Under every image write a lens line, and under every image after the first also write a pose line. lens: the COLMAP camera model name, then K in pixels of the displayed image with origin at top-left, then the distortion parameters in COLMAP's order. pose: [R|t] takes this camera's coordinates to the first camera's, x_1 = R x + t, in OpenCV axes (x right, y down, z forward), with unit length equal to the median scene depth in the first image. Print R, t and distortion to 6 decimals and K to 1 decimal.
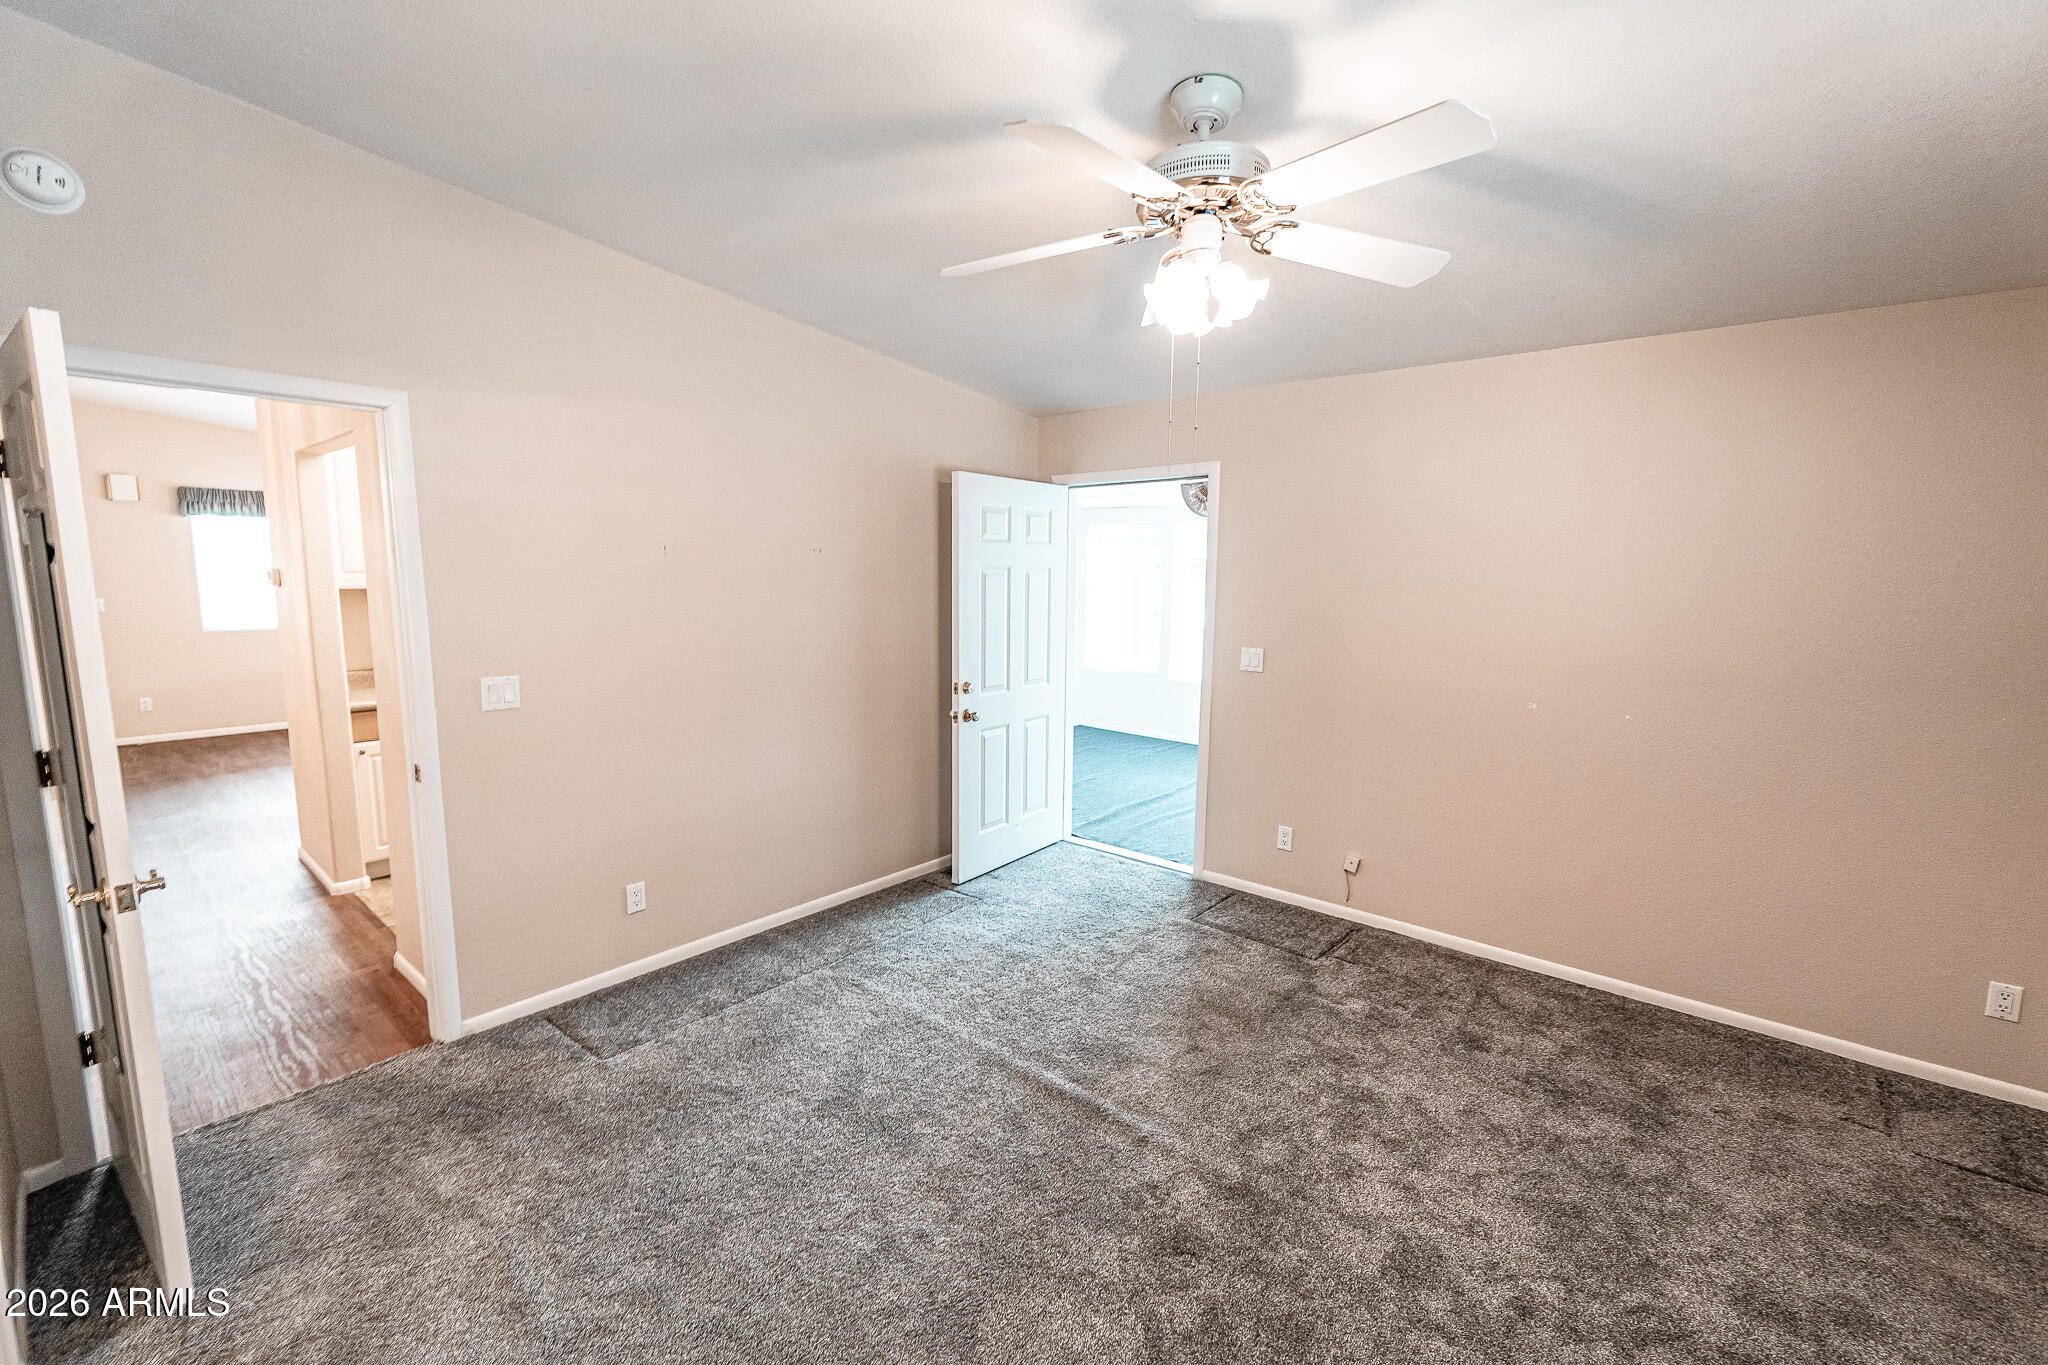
lens RADIAL K [[851.6, 0, 1032.0], [0, 851.6, 678.5], [0, 0, 1]] dist [-0.002176, 0.000331]
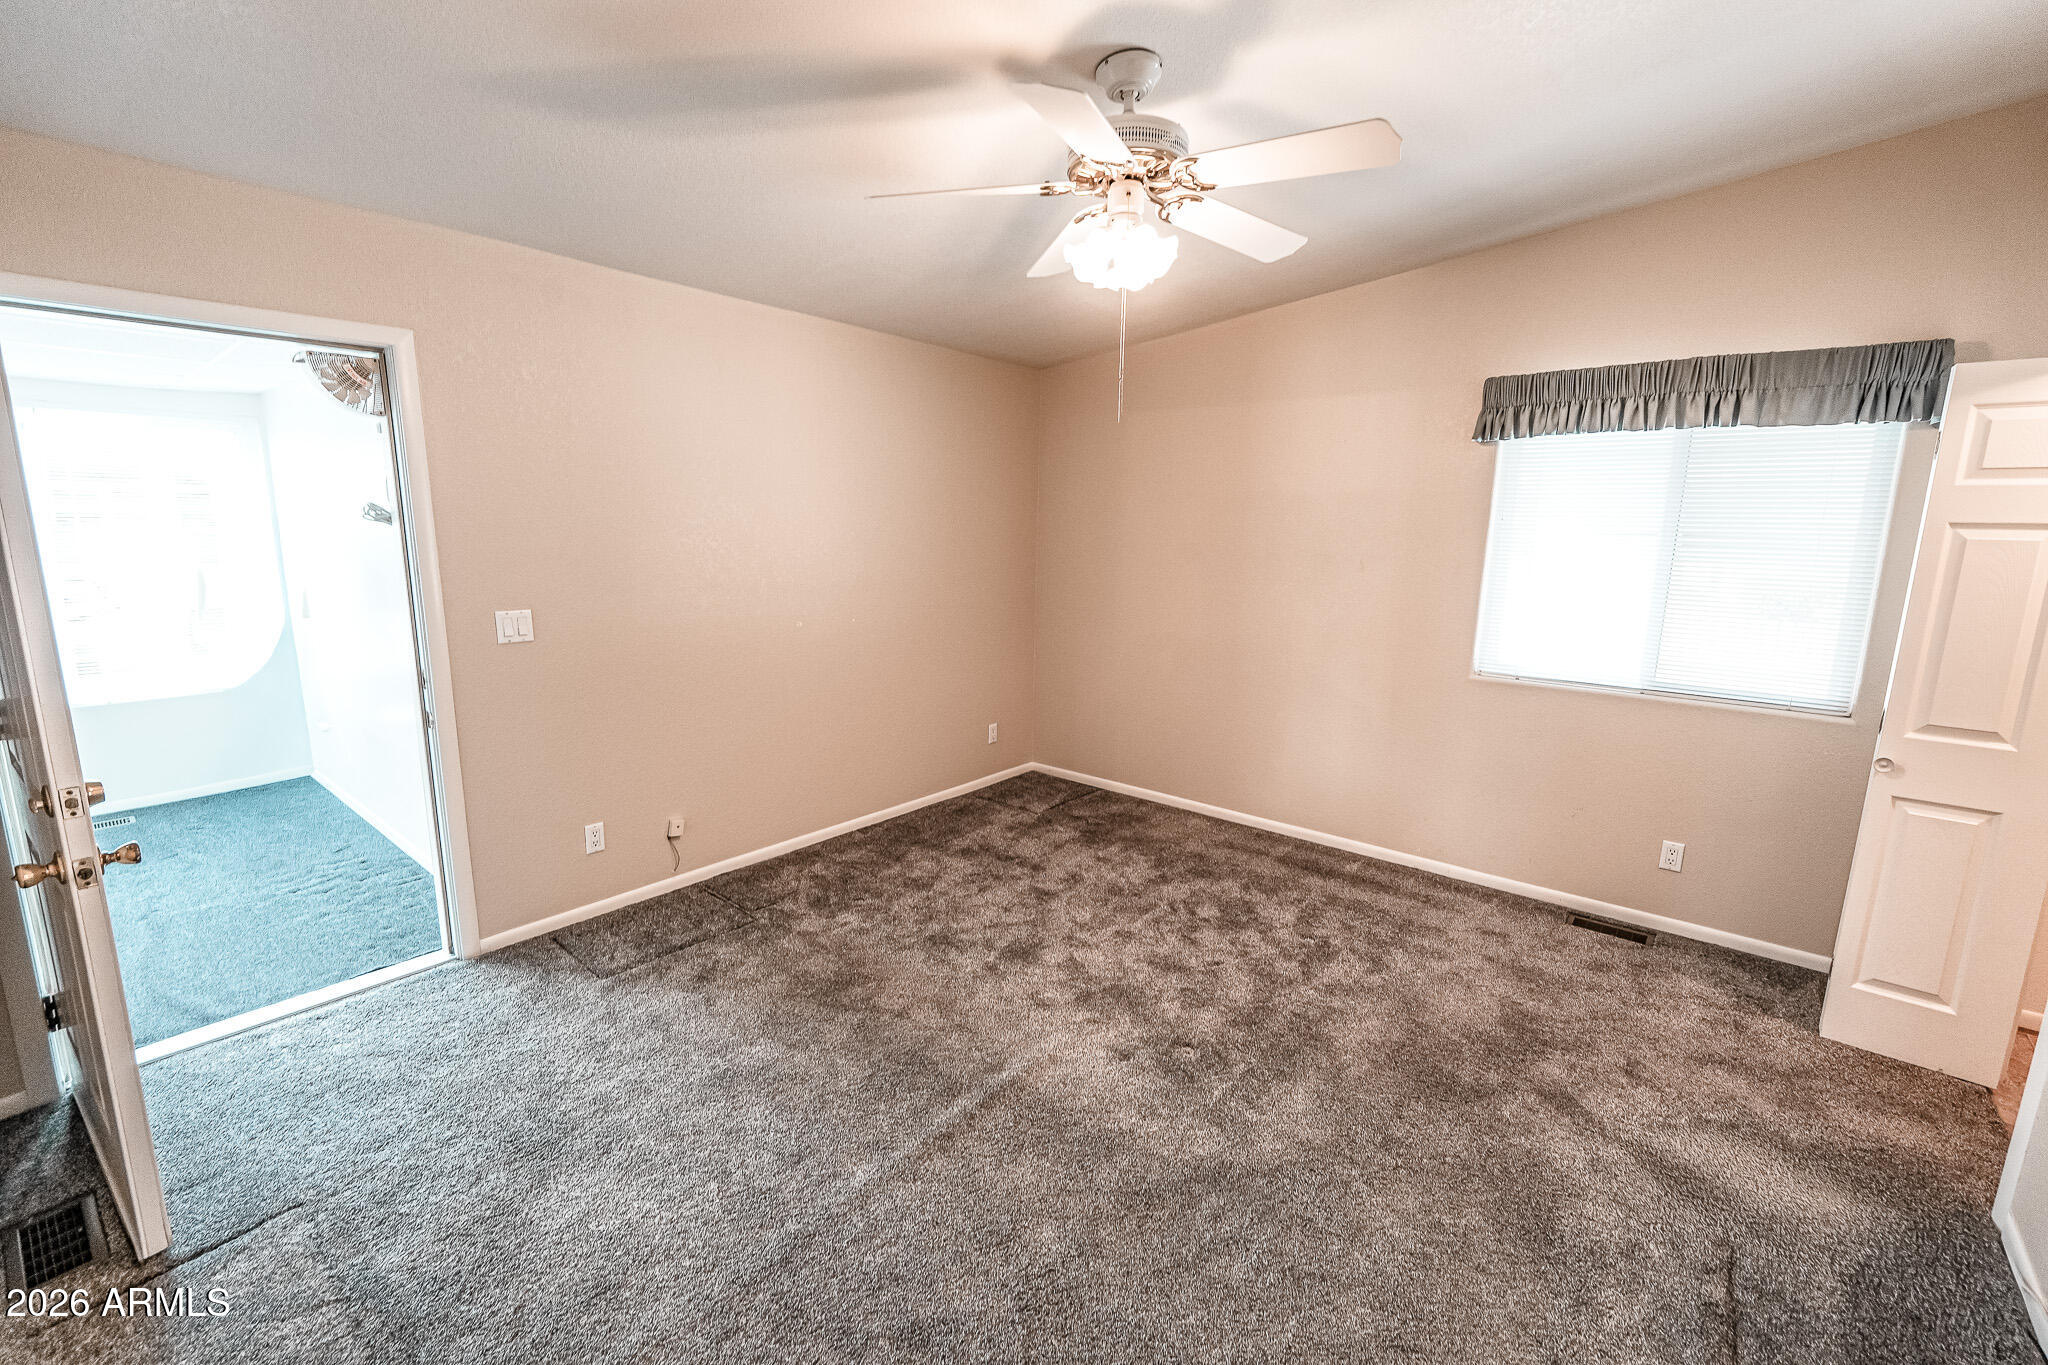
lens RADIAL K [[851.6, 0, 1028.6], [0, 851.6, 682.1], [0, 0, 1]] dist [-0.002176, 0.000331]
pose [[-0.011933, -0.197914, 0.980147, -0.532962], [0.112685, 0.973706, 0.197985, -0.079660], [-0.993559, 0.112811, 0.010683, 0.636542]]
